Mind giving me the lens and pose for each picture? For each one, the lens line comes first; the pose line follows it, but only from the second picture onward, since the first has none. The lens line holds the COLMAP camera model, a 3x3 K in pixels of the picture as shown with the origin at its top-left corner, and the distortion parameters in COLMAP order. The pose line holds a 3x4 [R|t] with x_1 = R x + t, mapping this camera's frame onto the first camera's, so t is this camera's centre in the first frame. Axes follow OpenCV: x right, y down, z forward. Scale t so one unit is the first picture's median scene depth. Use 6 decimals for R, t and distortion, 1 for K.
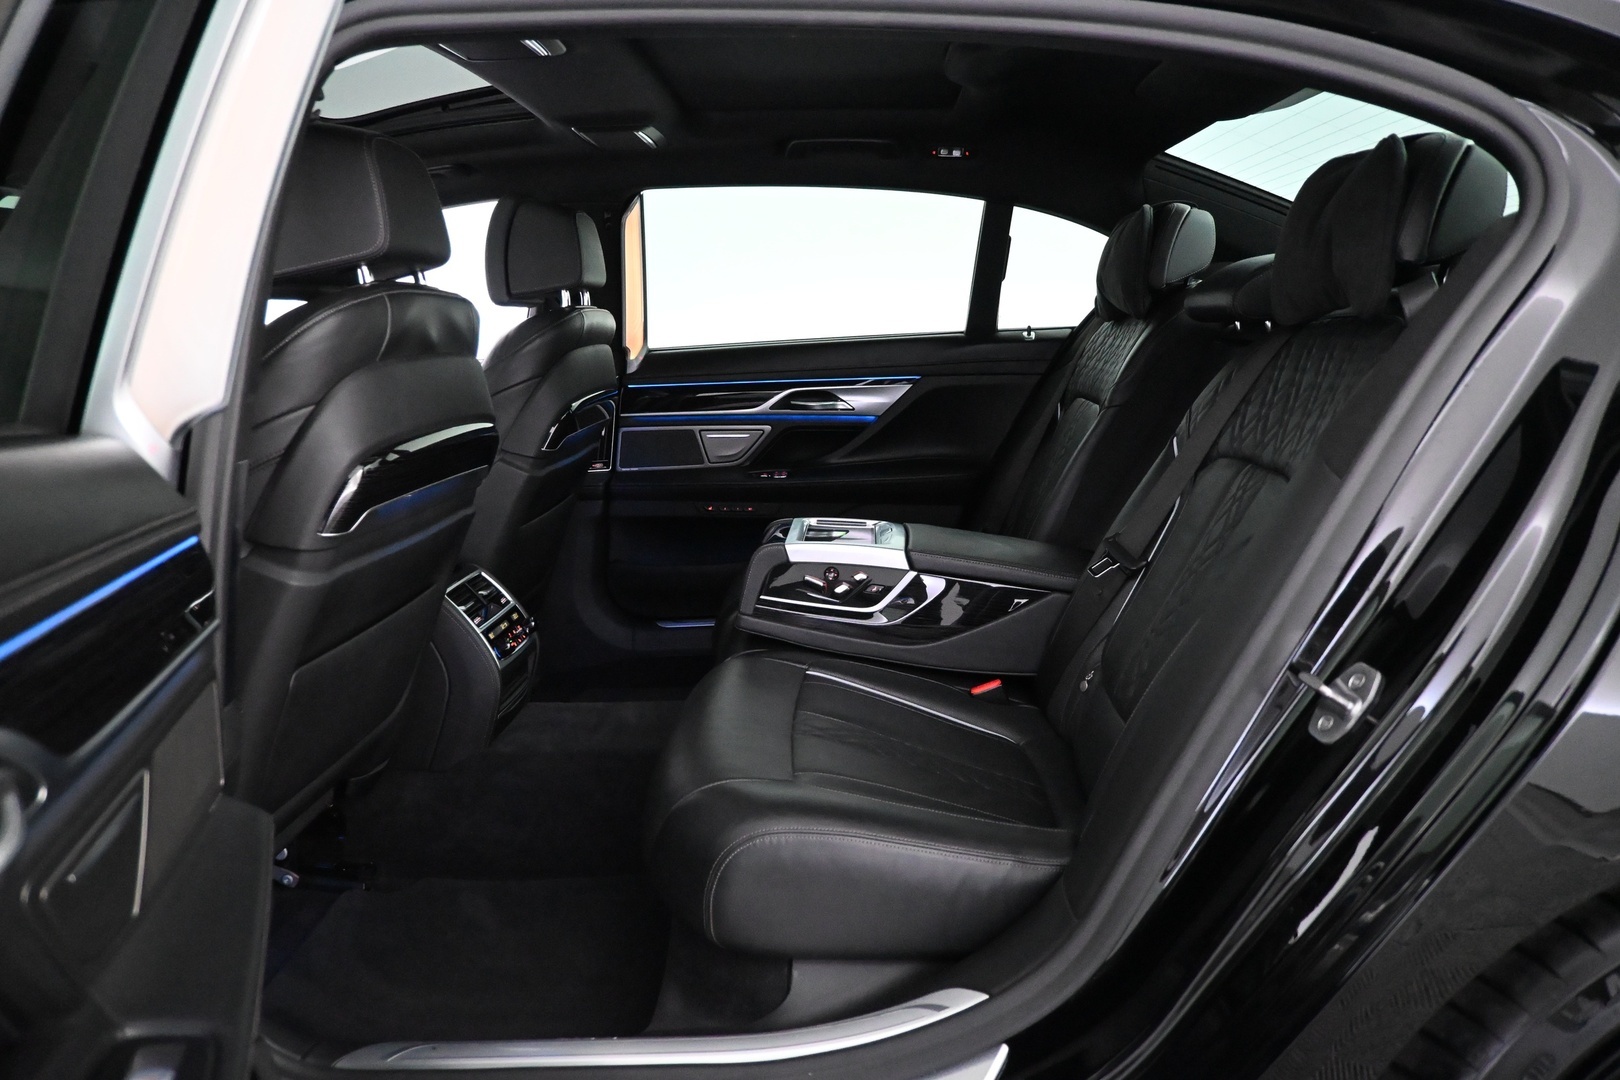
lens RADIAL K [[1105.3, 0, 802.8], [0, 1105.3, 534.1], [0, 0, 1]] dist [-0.009026, -0.001728]
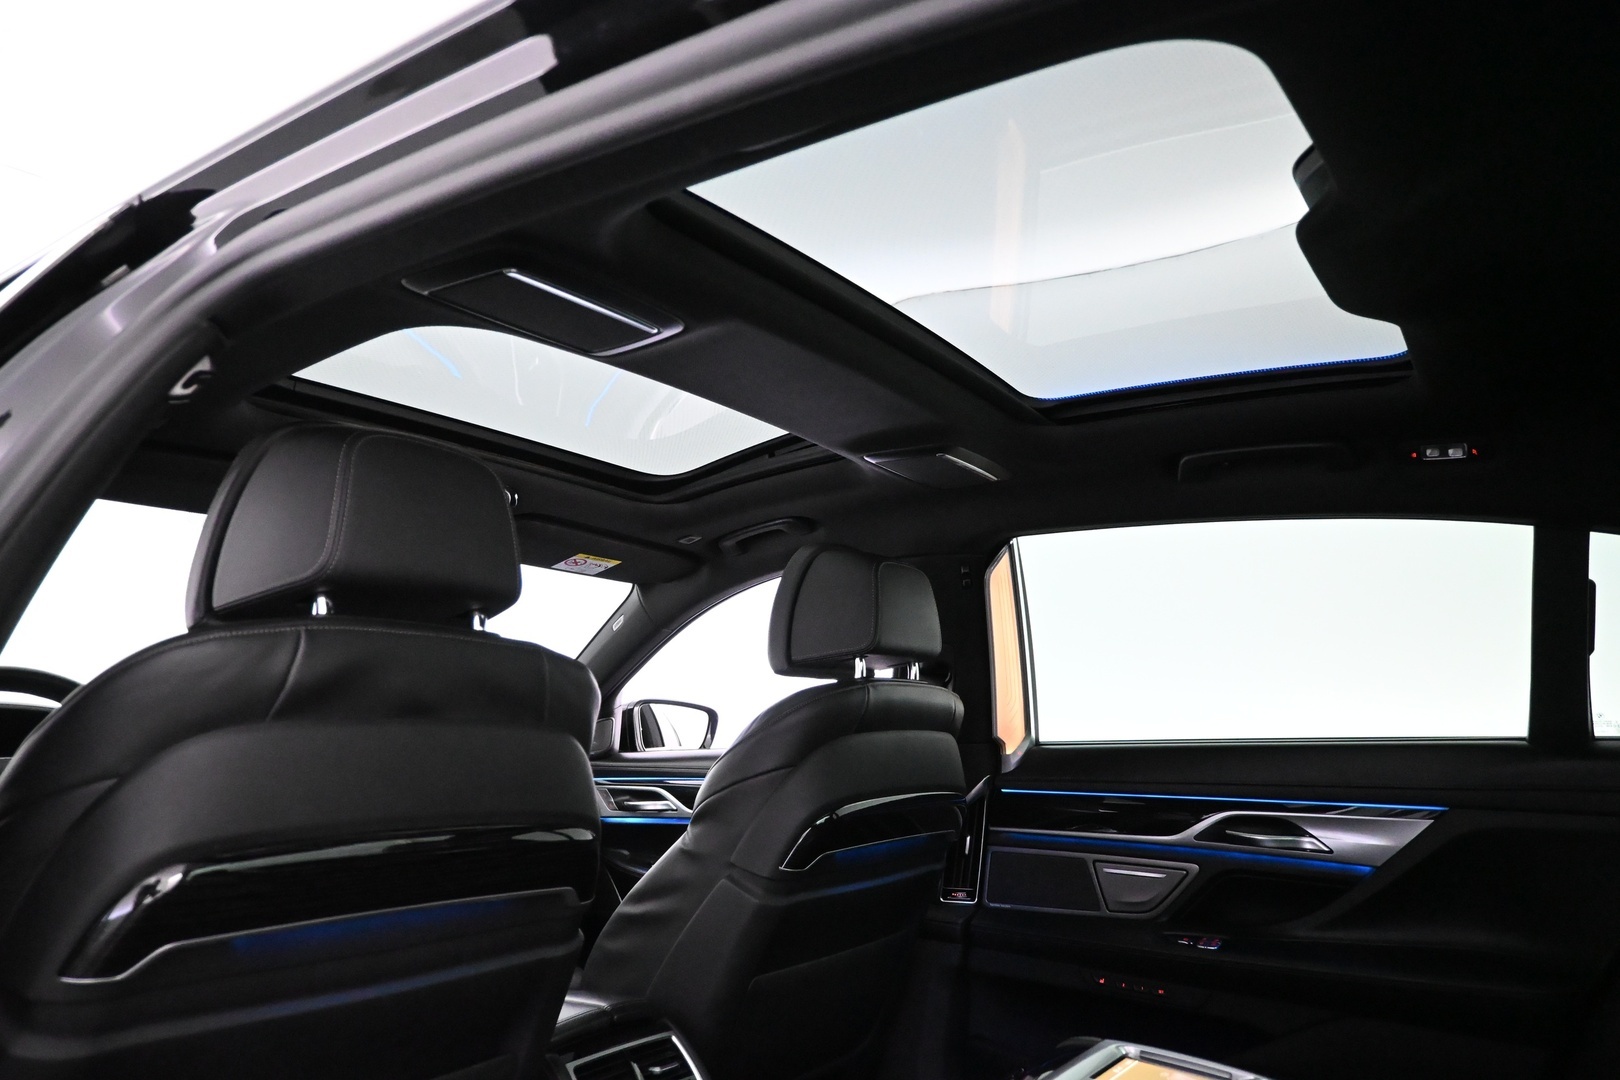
lens RADIAL K [[1105.3, 0, 802.8], [0, 1105.3, 534.1], [0, 0, 1]] dist [-0.009026, -0.001728]
pose [[0.841389, -0.052226, -0.537901, 0.141506], [-0.135876, 0.942904, -0.304087, -0.051562], [0.523070, 0.328944, 0.786253, 0.283947]]
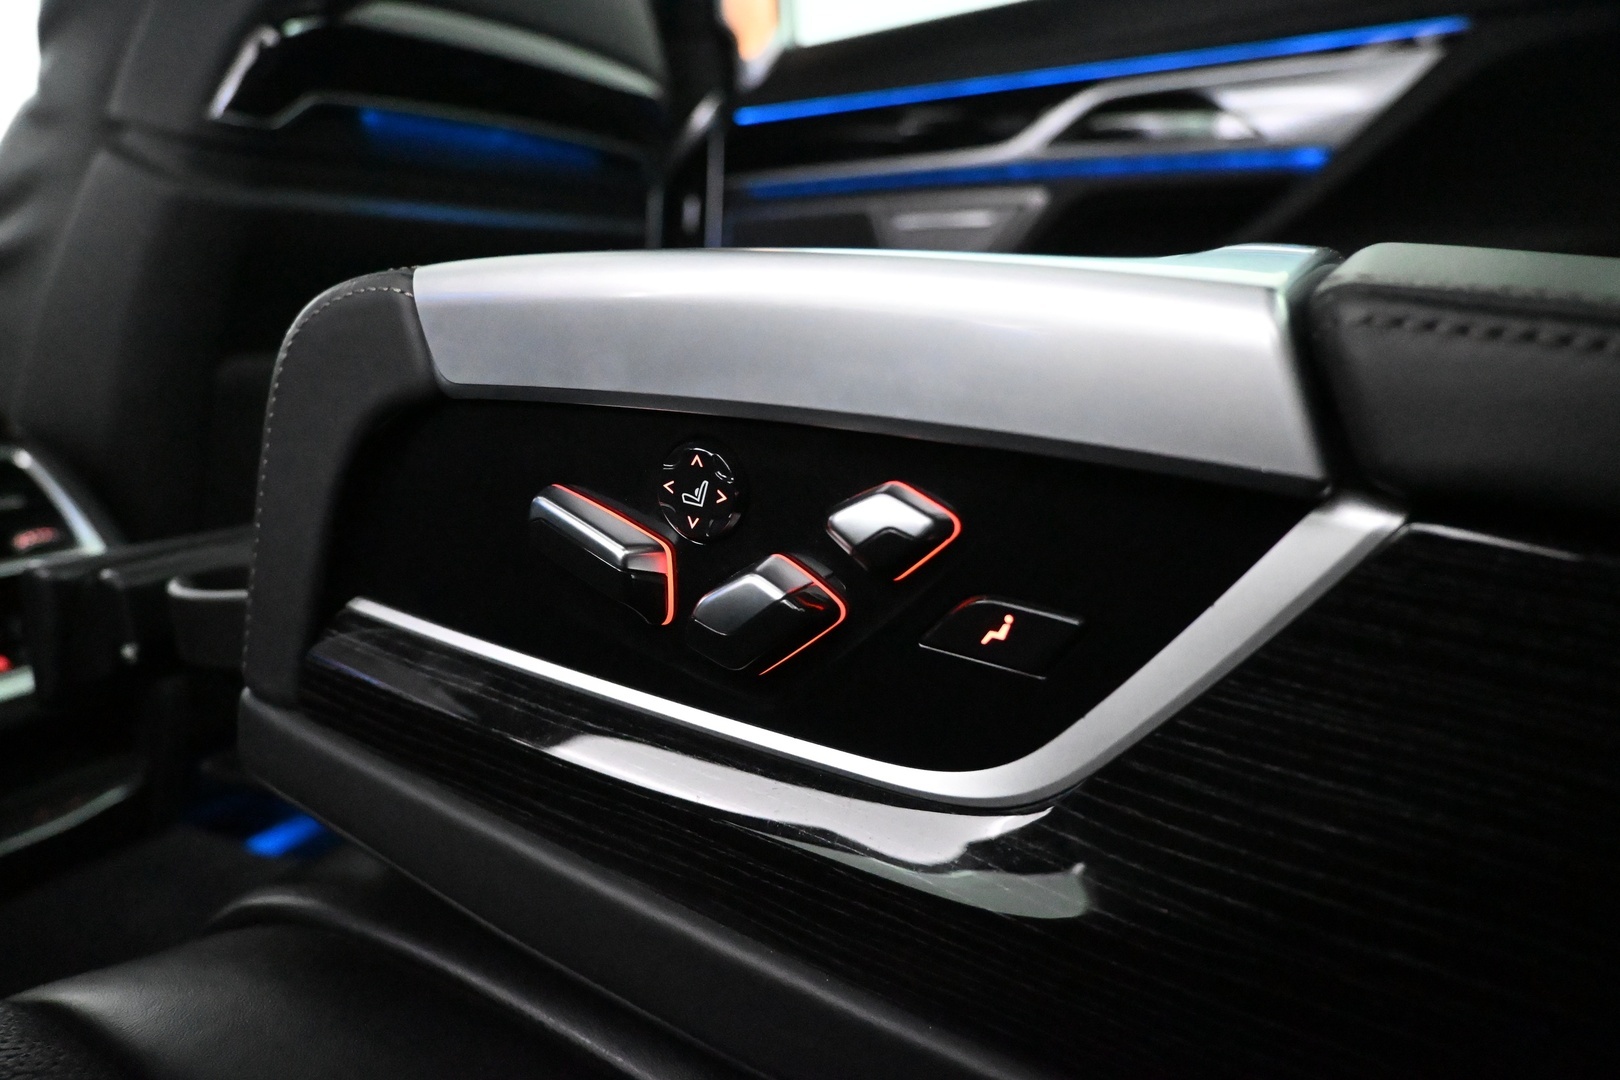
lens RADIAL K [[1038.8, 0, 810.0], [0, 1038.8, 540.0], [0, 0, 1]] dist [0.022895, 0.000090]
pose [[0.909005, 0.071182, -0.410662, 0.063579], [-0.062197, 0.997442, 0.035218, 0.025574], [0.412119, -0.006472, 0.911107, 0.606125]]
